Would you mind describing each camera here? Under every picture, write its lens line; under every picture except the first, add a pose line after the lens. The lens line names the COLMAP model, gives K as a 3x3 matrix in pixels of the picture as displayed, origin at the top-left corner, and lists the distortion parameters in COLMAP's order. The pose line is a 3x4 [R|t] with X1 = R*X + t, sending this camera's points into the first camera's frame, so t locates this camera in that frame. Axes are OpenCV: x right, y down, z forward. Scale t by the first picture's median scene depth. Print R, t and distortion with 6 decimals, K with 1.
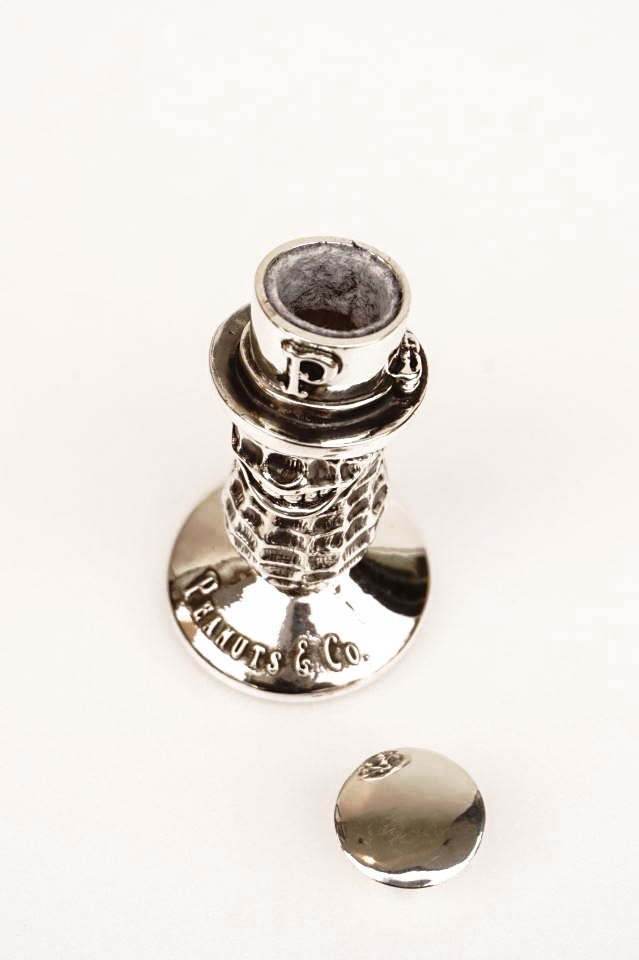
lens RADIAL K [[2960.2, 0, 319.0], [0, 2960.2, 479.2], [0, 0, 1]] dist [0.154491, 0.000000]
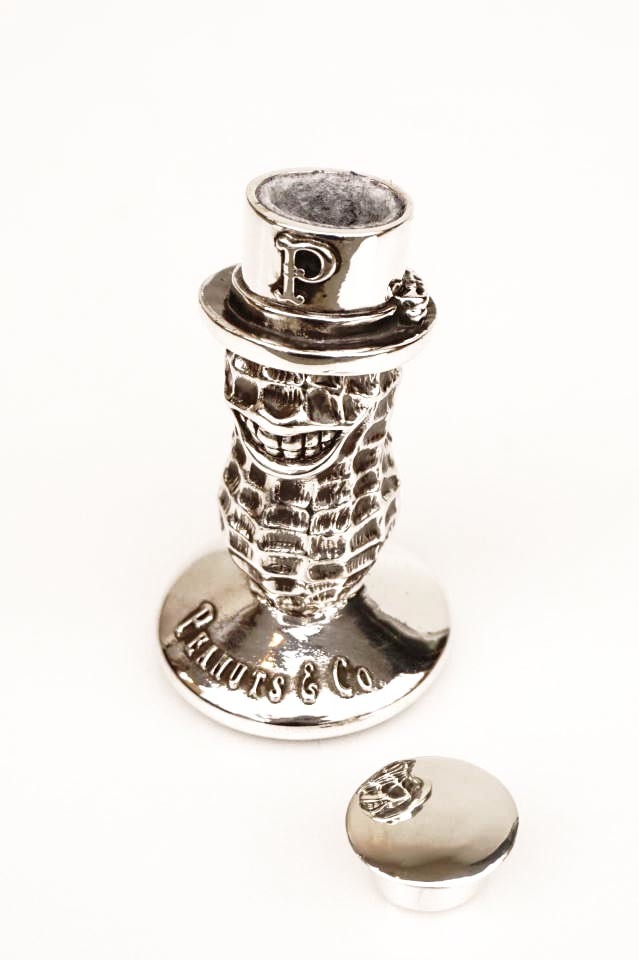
lens RADIAL K [[2960.2, 0, 344.2], [0, 2960.2, 436.5], [0, 0, 1]] dist [0.154491, 0.000000]
pose [[0.999774, -0.021154, -0.002260, 0.009316], [0.019144, 0.940907, -0.338122, 0.309899], [0.009279, 0.338003, 0.941099, 0.143043]]
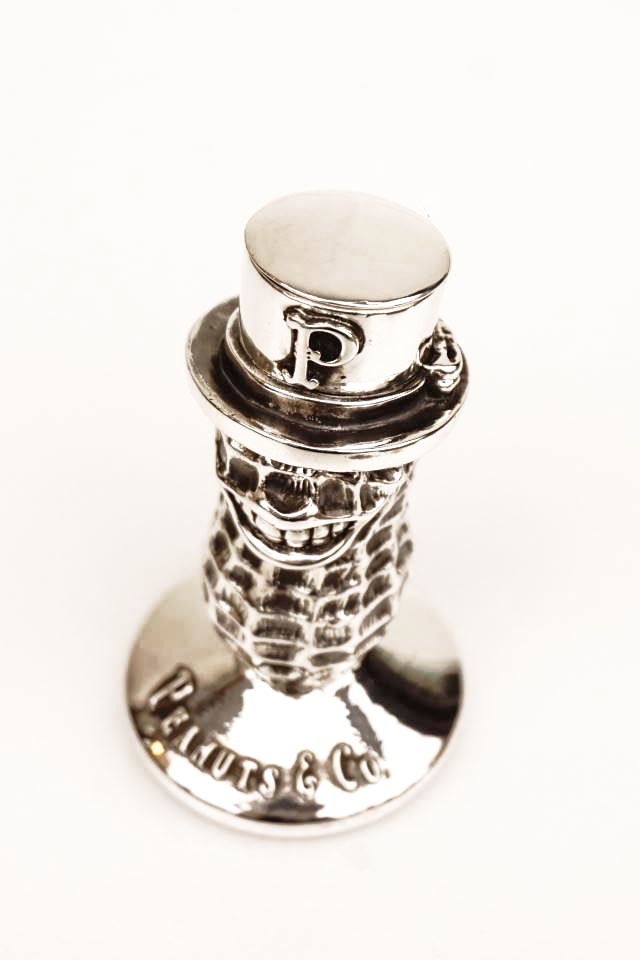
lens RADIAL K [[2960.2, 0, 320.3], [0, 2960.2, 473.5], [0, 0, 1]] dist [0.154491, 0.000000]
pose [[0.999008, -0.018987, 0.040290, -0.033273], [0.024928, 0.987989, -0.152503, 0.106586], [-0.036911, 0.153356, 0.987481, 0.239424]]
